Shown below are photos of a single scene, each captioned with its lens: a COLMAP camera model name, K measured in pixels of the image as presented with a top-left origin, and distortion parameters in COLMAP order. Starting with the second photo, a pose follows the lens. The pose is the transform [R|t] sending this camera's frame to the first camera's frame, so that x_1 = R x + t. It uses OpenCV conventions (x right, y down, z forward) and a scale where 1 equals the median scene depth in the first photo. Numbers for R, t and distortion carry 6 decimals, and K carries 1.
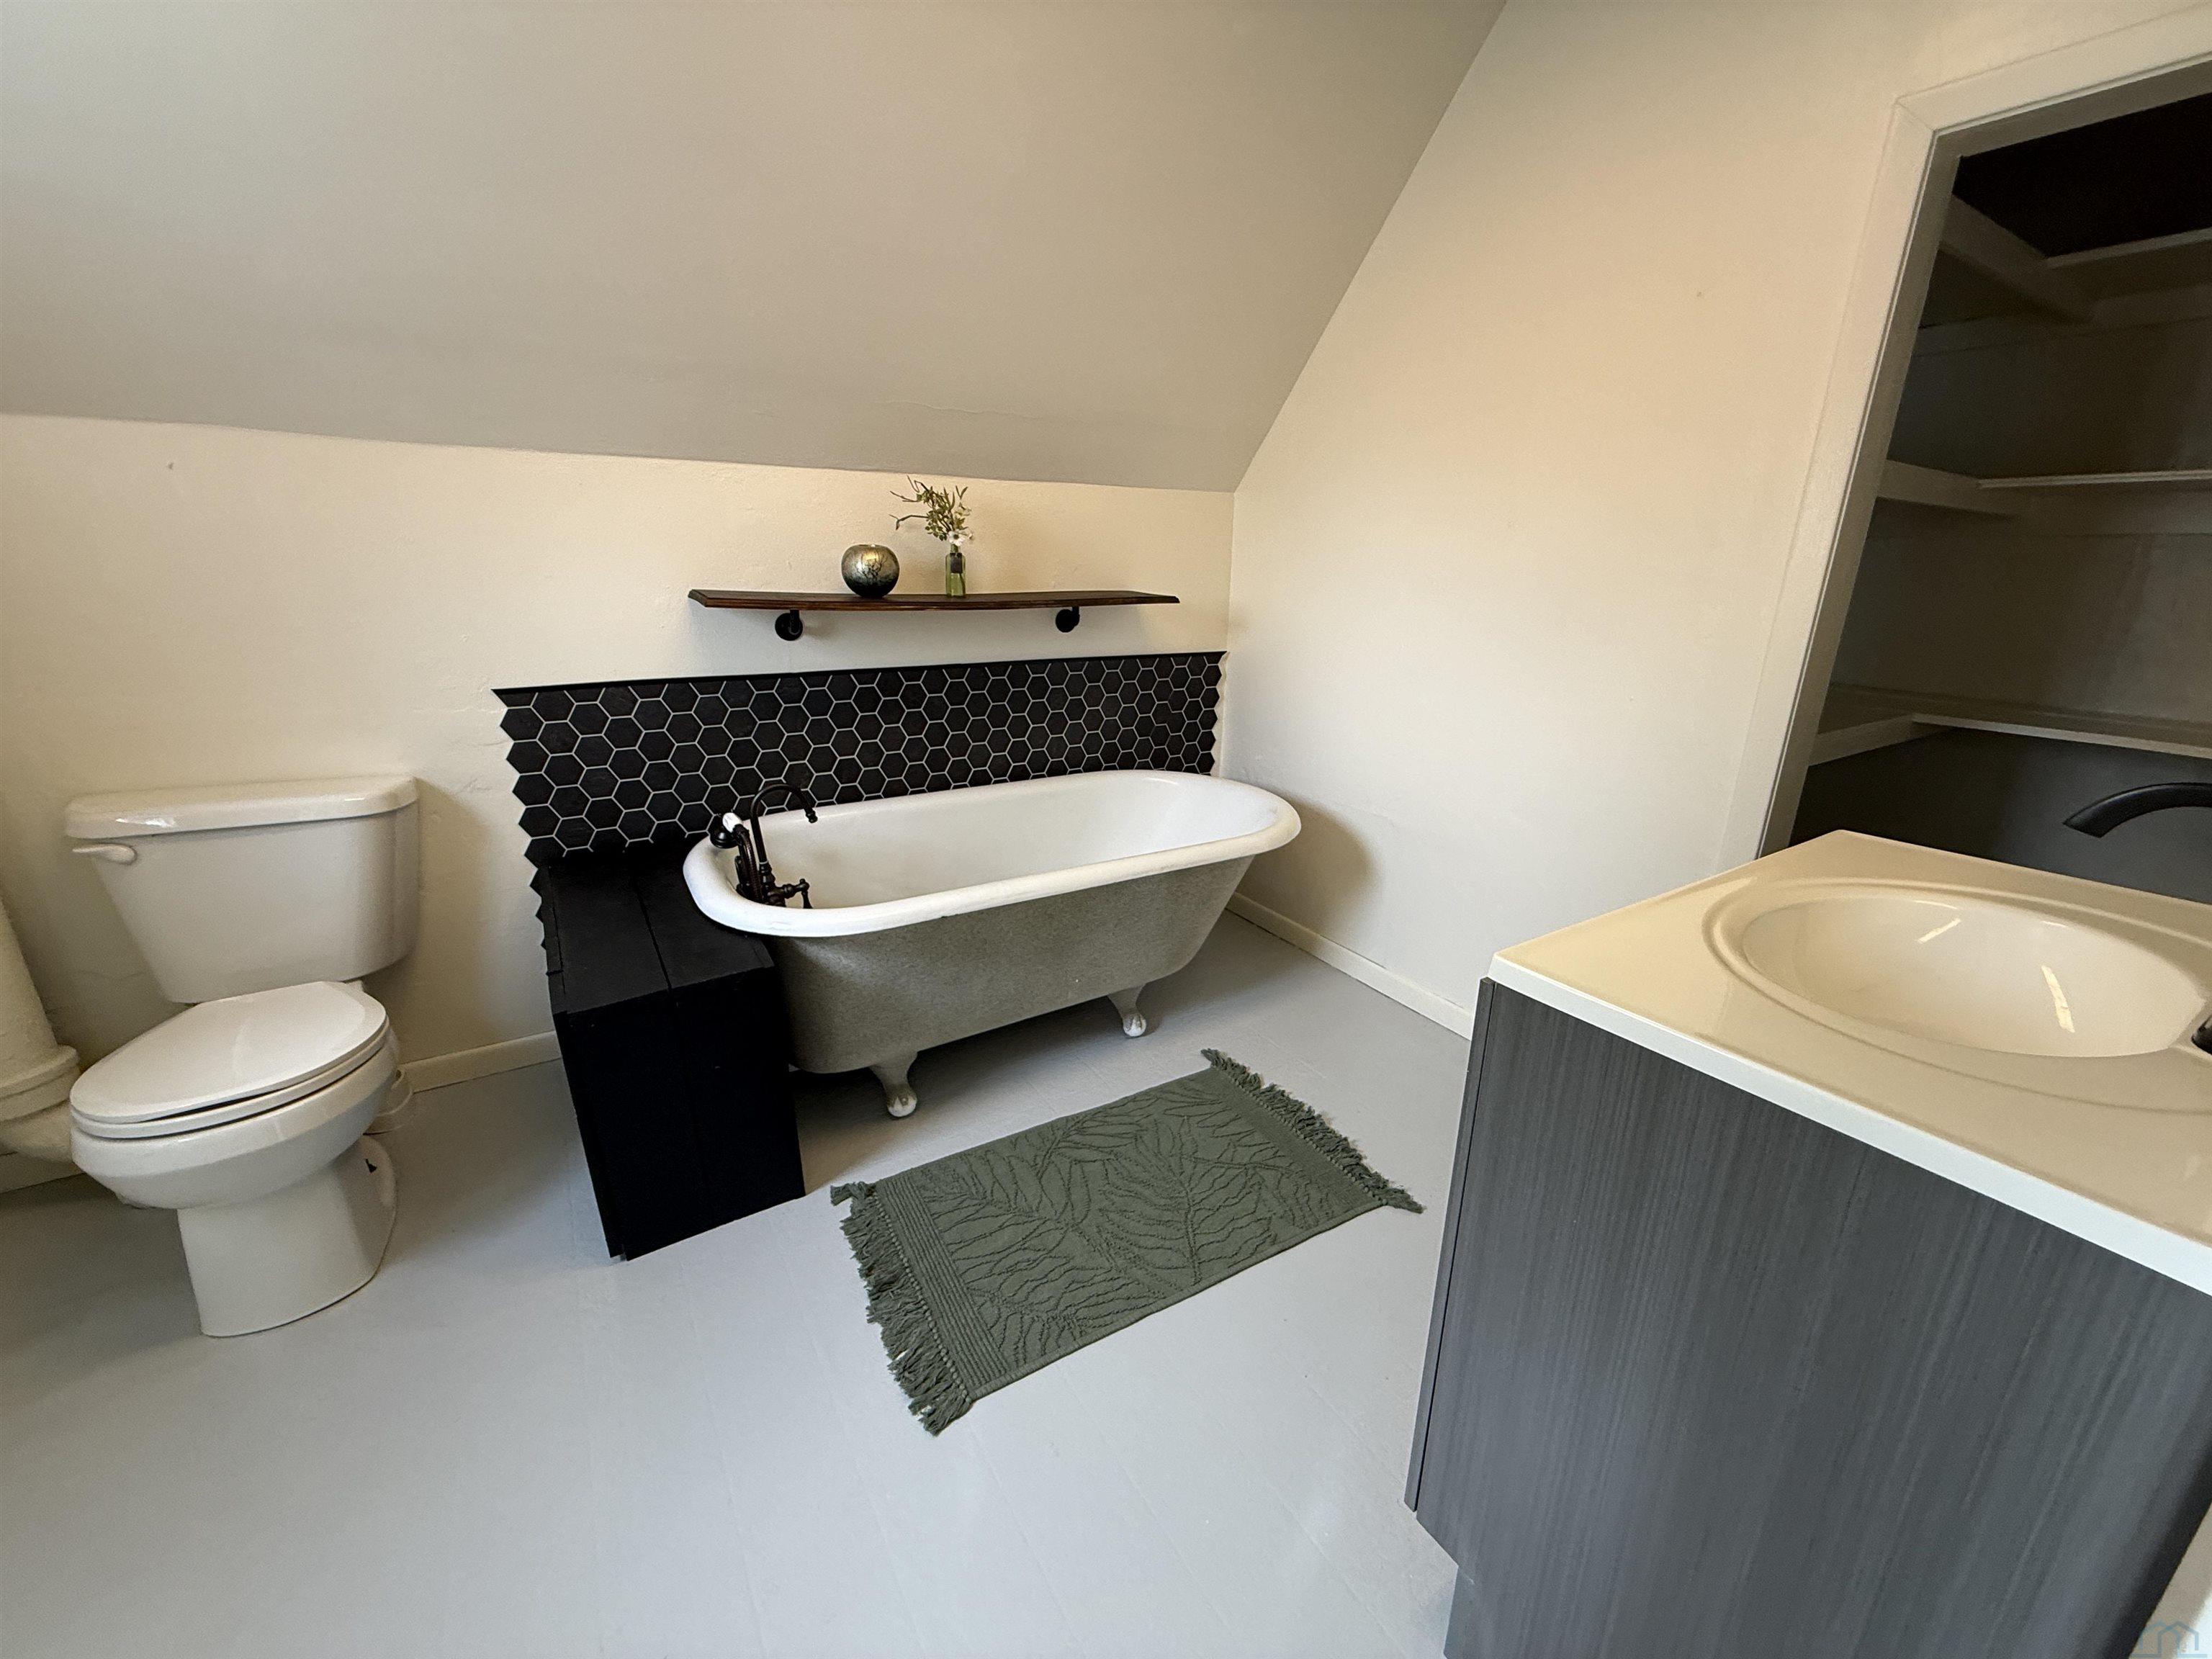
lens RADIAL K [[881.3, 0, 1100.7], [0, 881.3, 822.9], [0, 0, 1]] dist [0.000379, 0.000145]
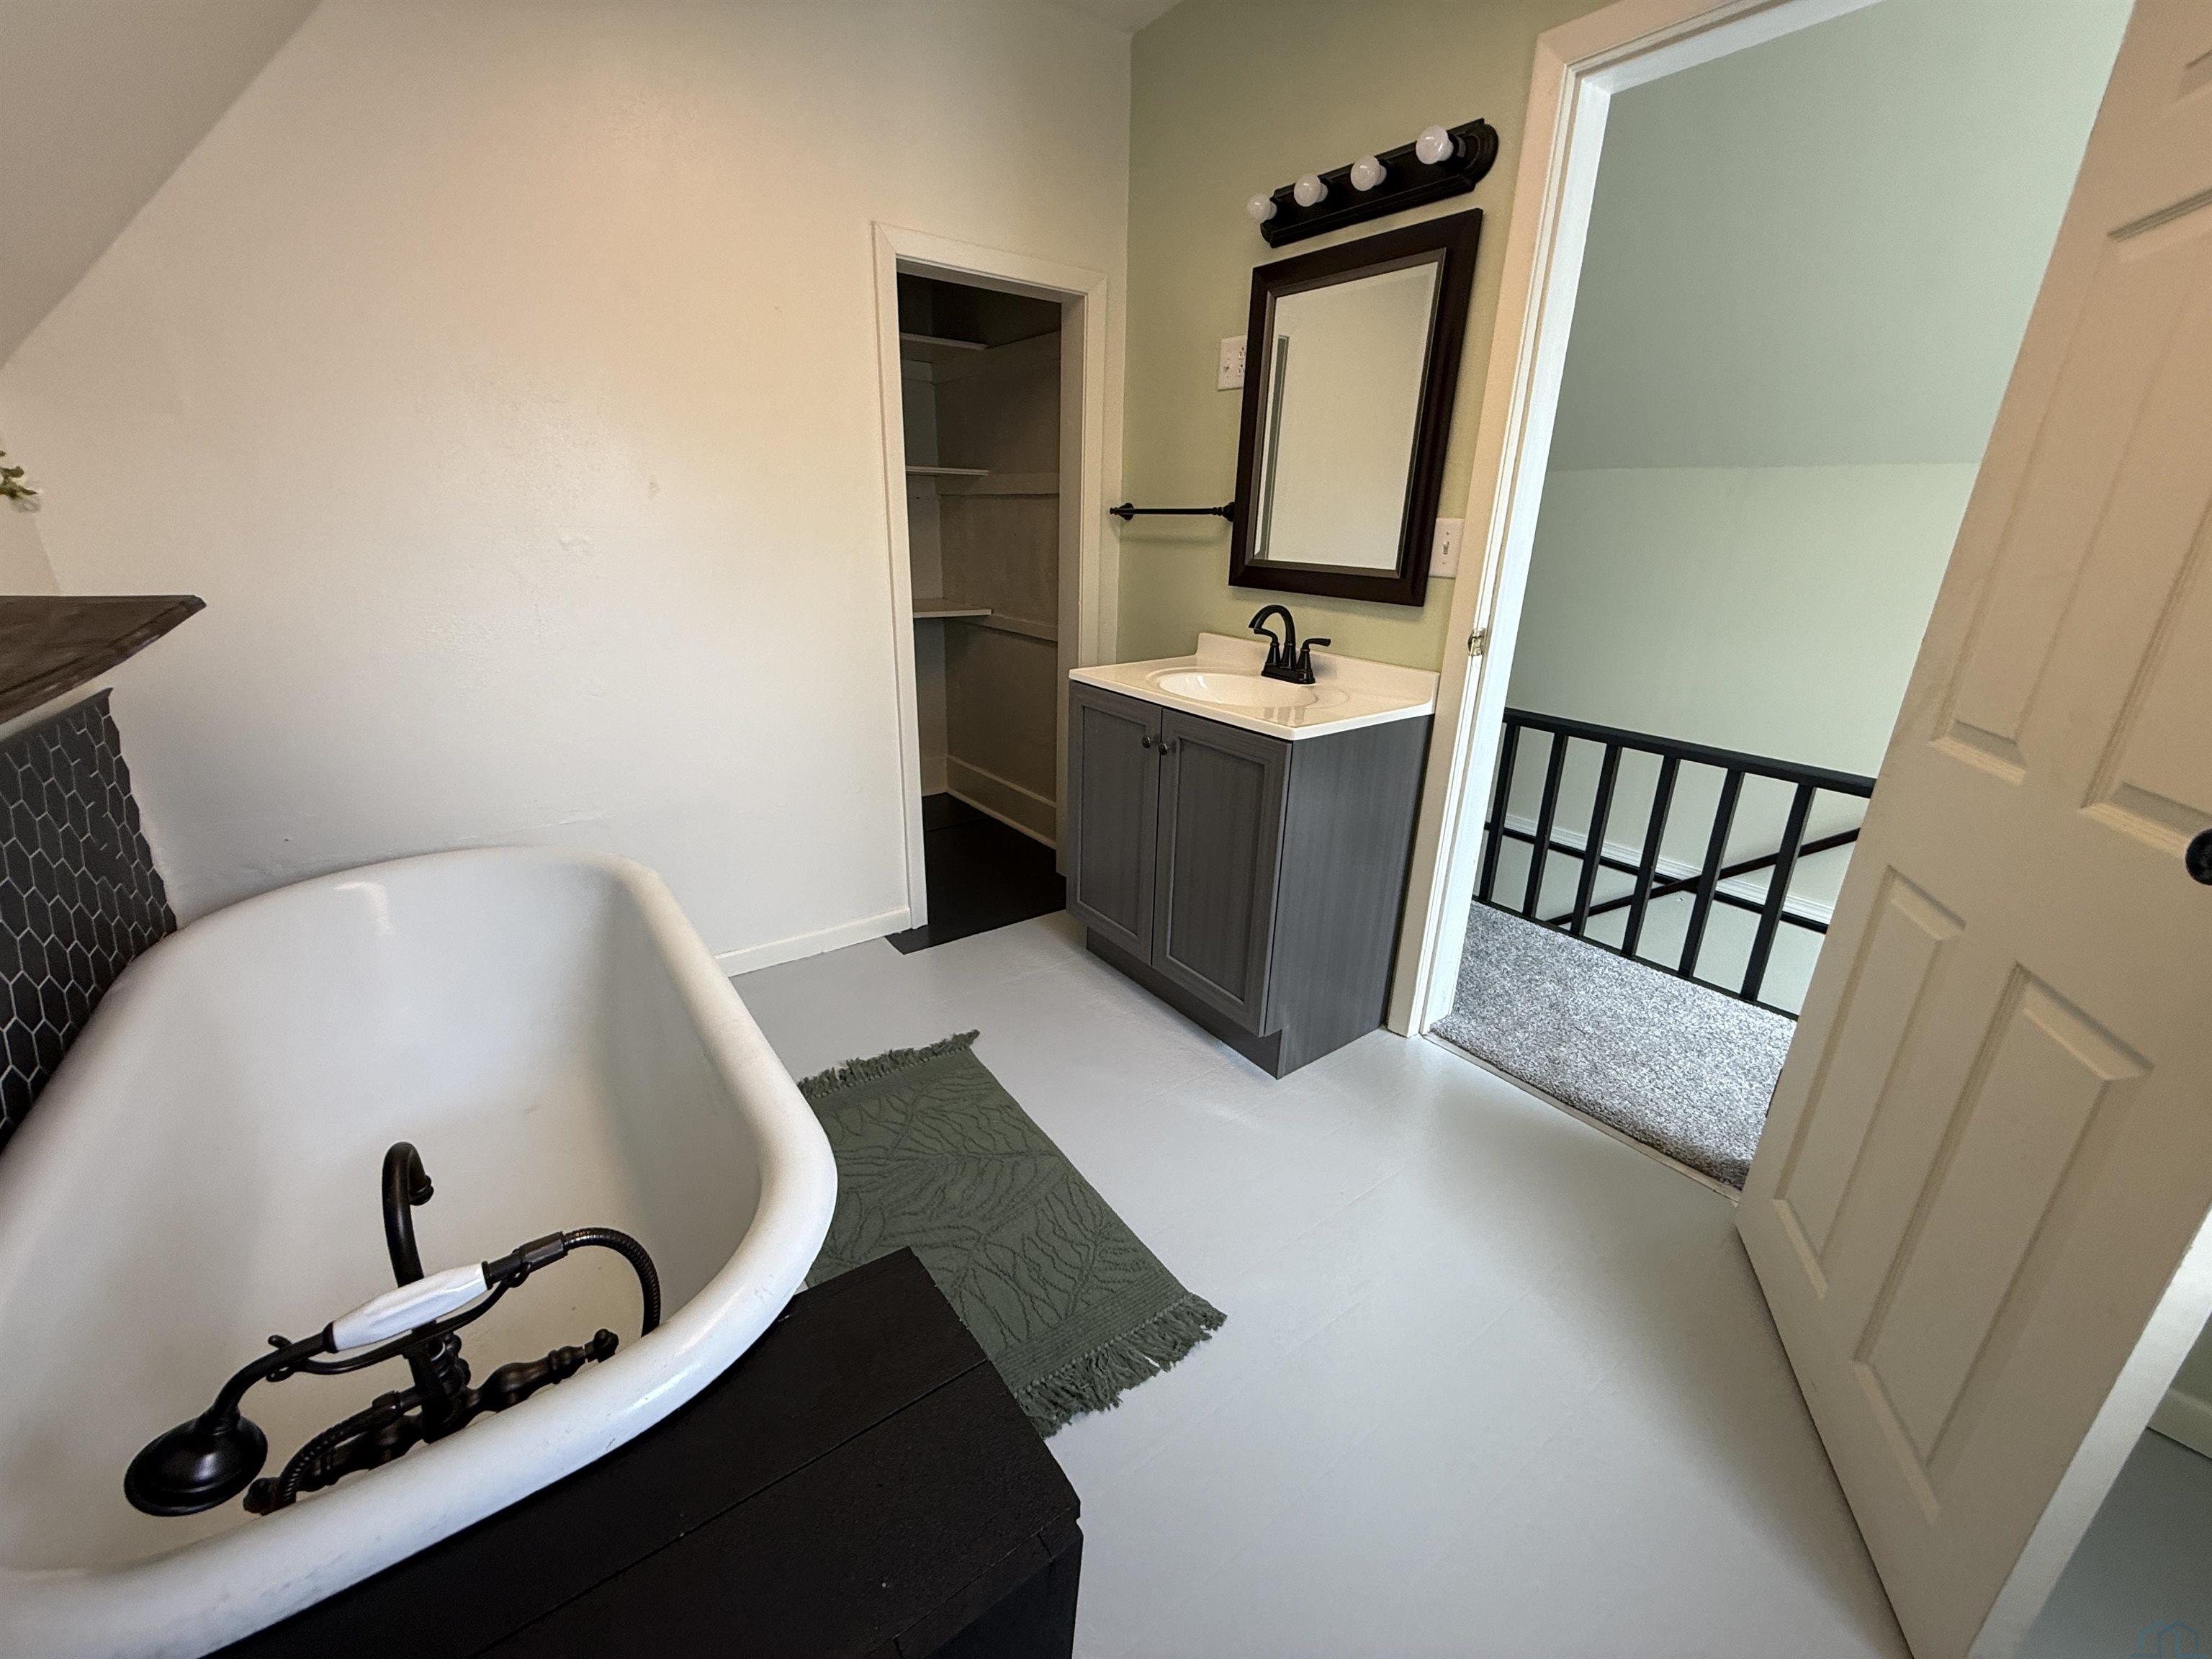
lens RADIAL K [[881.3, 0, 1100.7], [0, 881.3, 822.9], [0, 0, 1]] dist [0.000379, 0.000145]
pose [[-0.067519, -0.344548, 0.936338, -0.842269], [0.267858, 0.897766, 0.349669, -0.271133], [-0.961090, 0.274414, 0.031674, 0.769952]]
